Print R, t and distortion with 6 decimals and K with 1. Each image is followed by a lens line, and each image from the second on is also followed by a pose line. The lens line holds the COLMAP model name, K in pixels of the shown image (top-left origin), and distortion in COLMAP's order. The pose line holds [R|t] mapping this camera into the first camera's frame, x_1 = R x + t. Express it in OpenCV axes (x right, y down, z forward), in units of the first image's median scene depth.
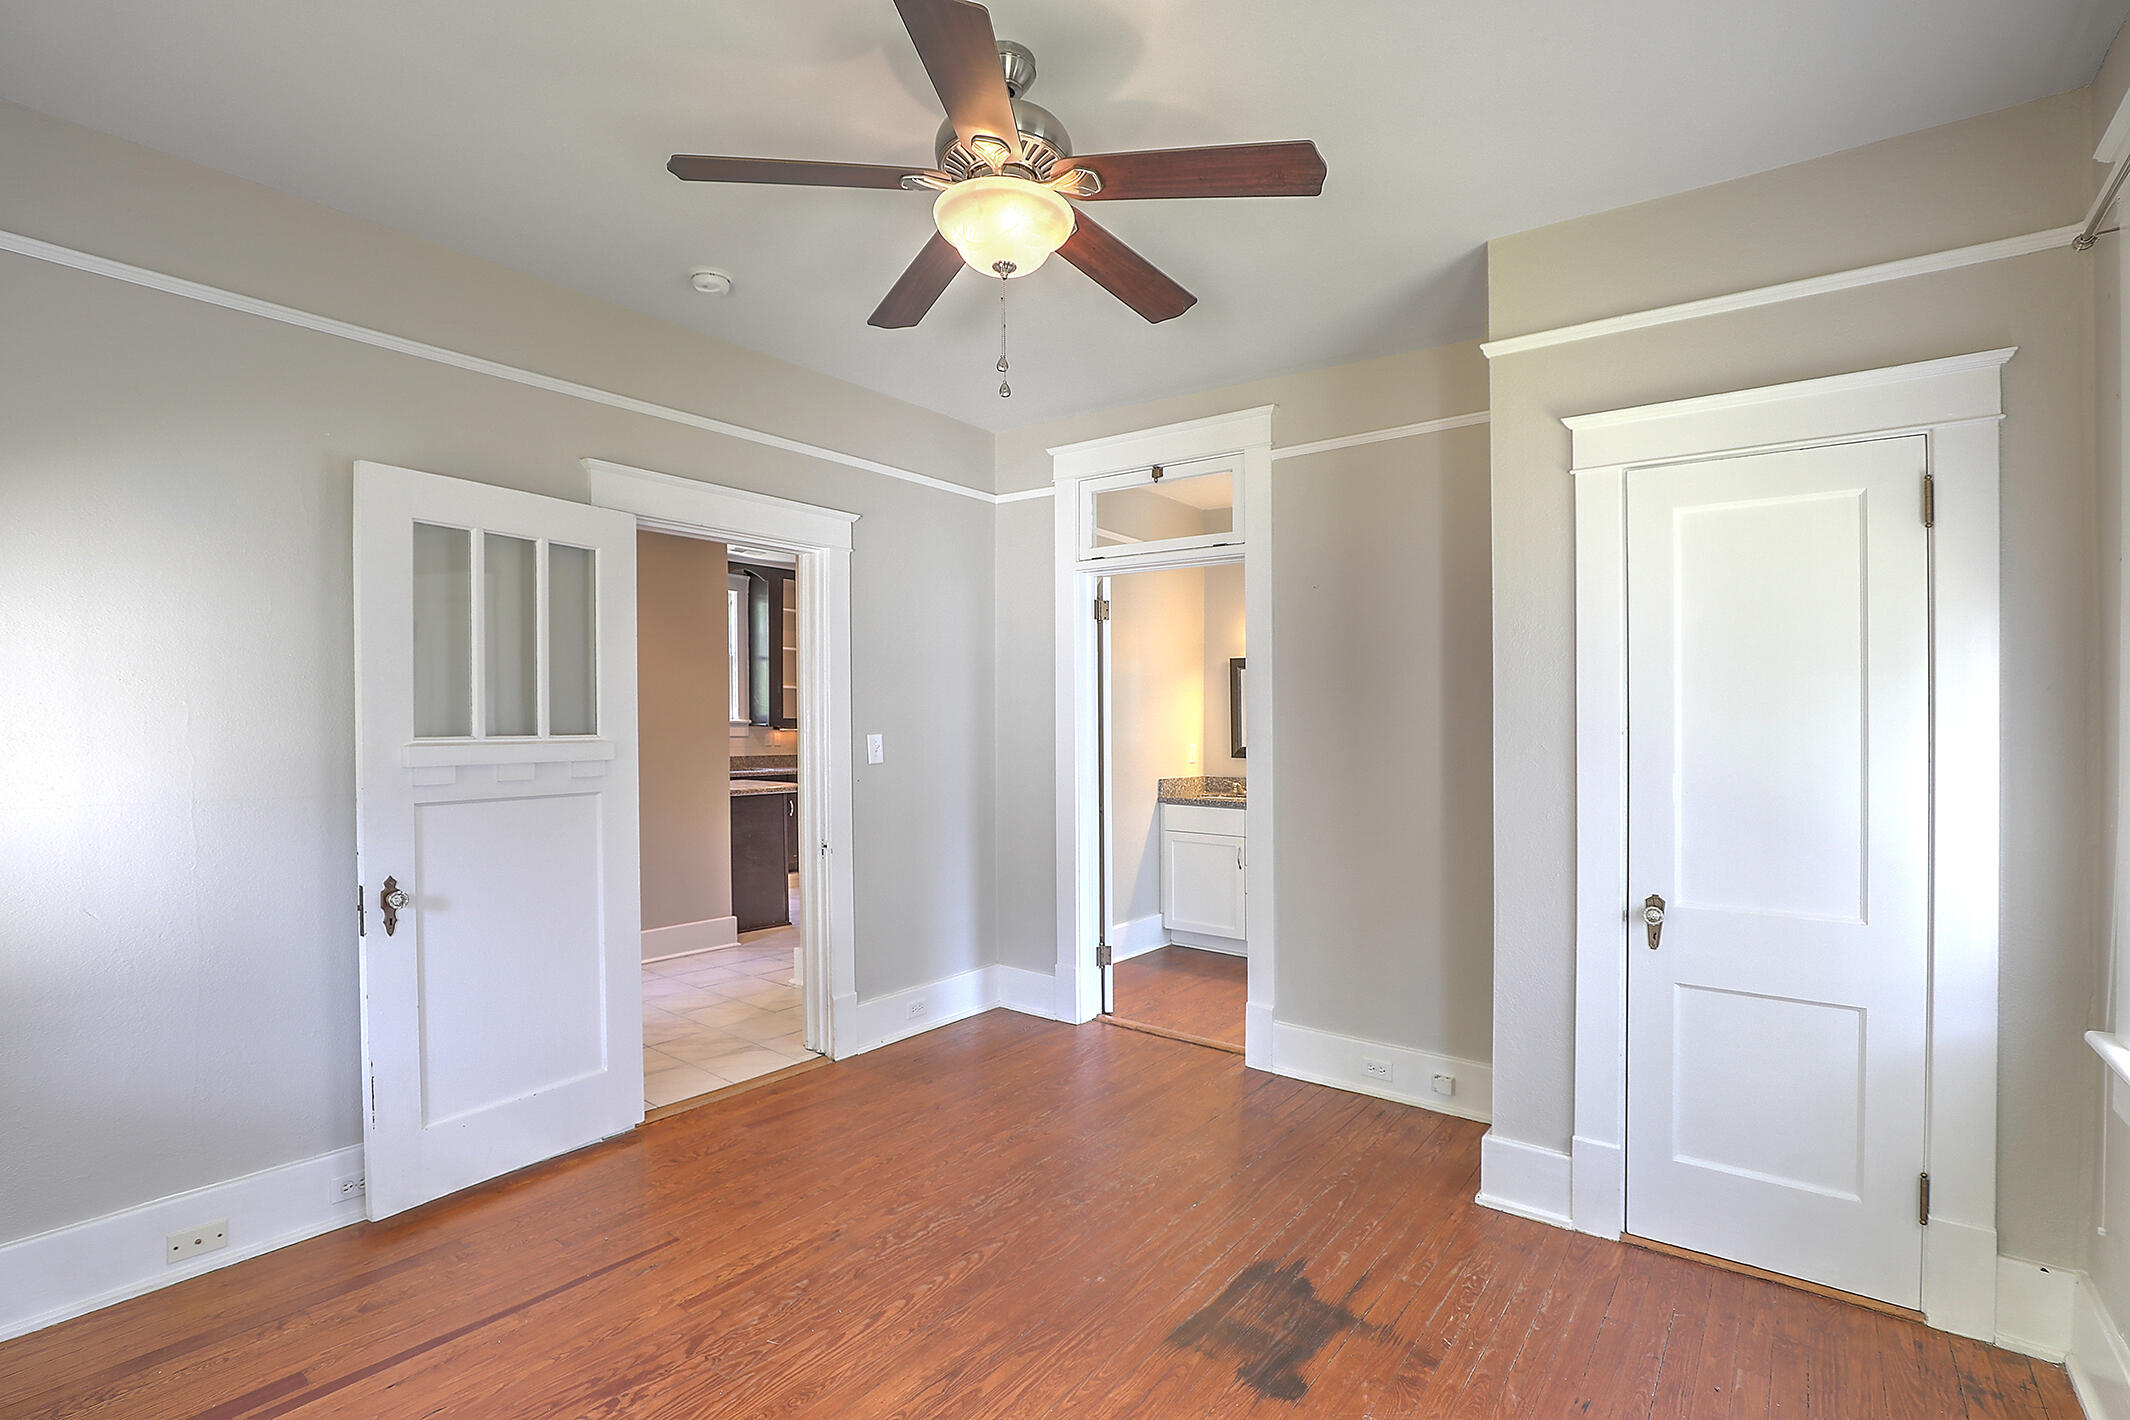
lens RADIAL K [[1008.3, 0, 1076.6], [0, 1008.3, 736.2], [0, 0, 1]] dist [-0.001814, 0.000042]
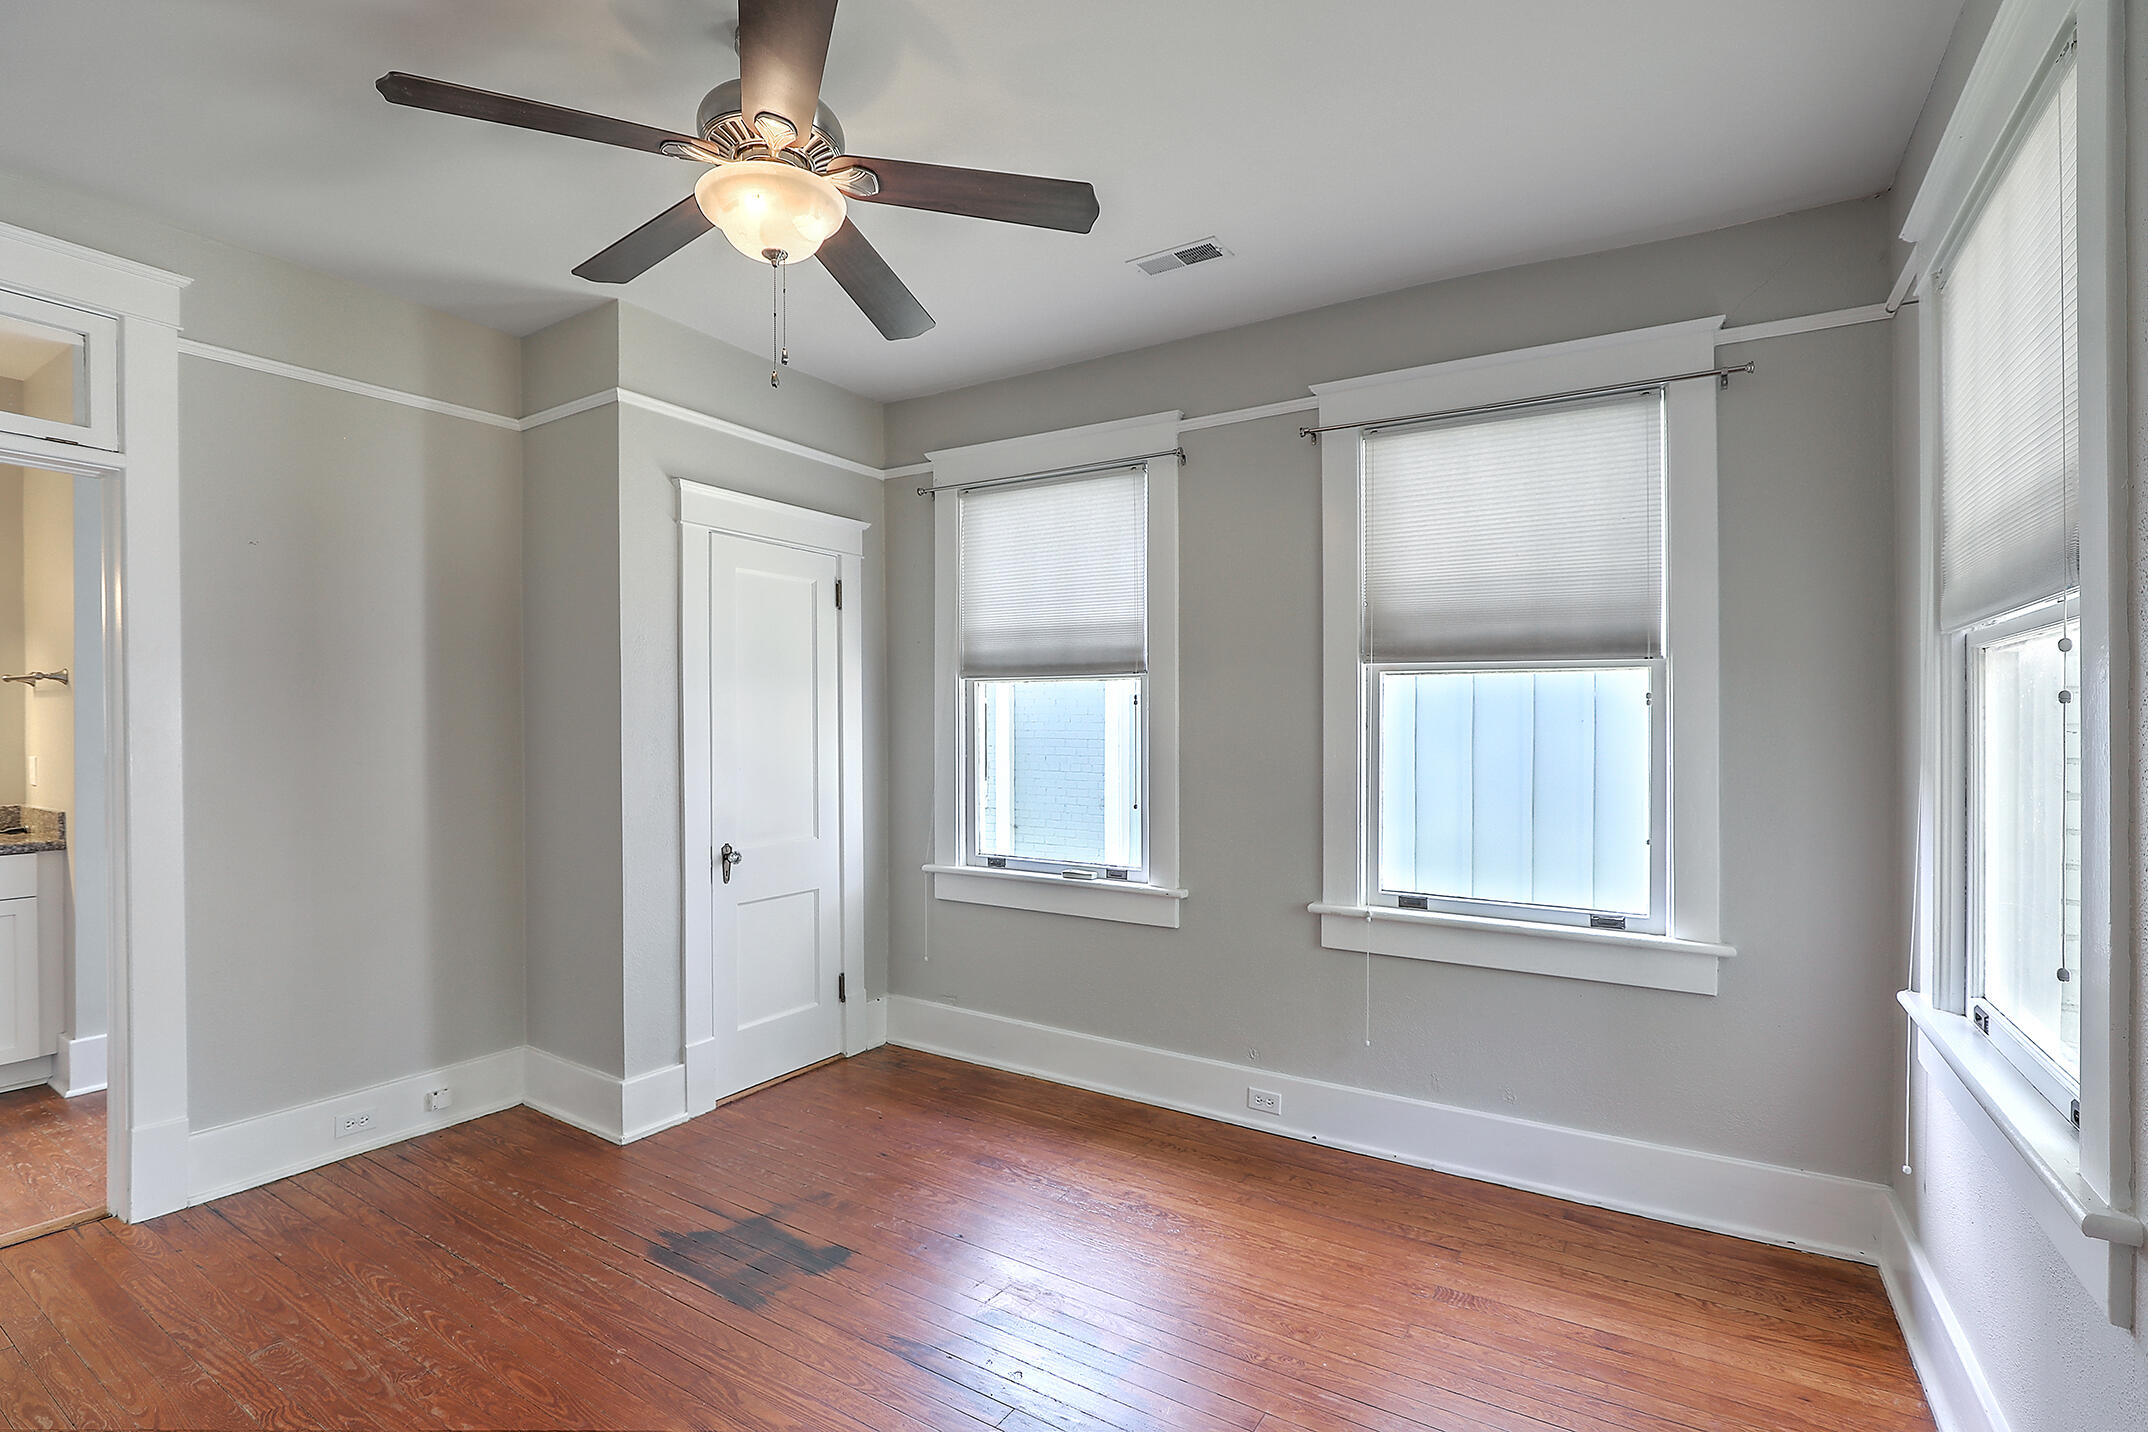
lens RADIAL K [[999.8, 0, 1074.9], [0, 999.8, 729.2], [0, 0, 1]] dist [-0.001138, -0.000330]
pose [[-0.070560, -0.014055, 0.997409, -0.896982], [0.008664, 0.999854, 0.014702, -0.018198], [-0.997470, 0.009679, -0.070427, 0.676358]]
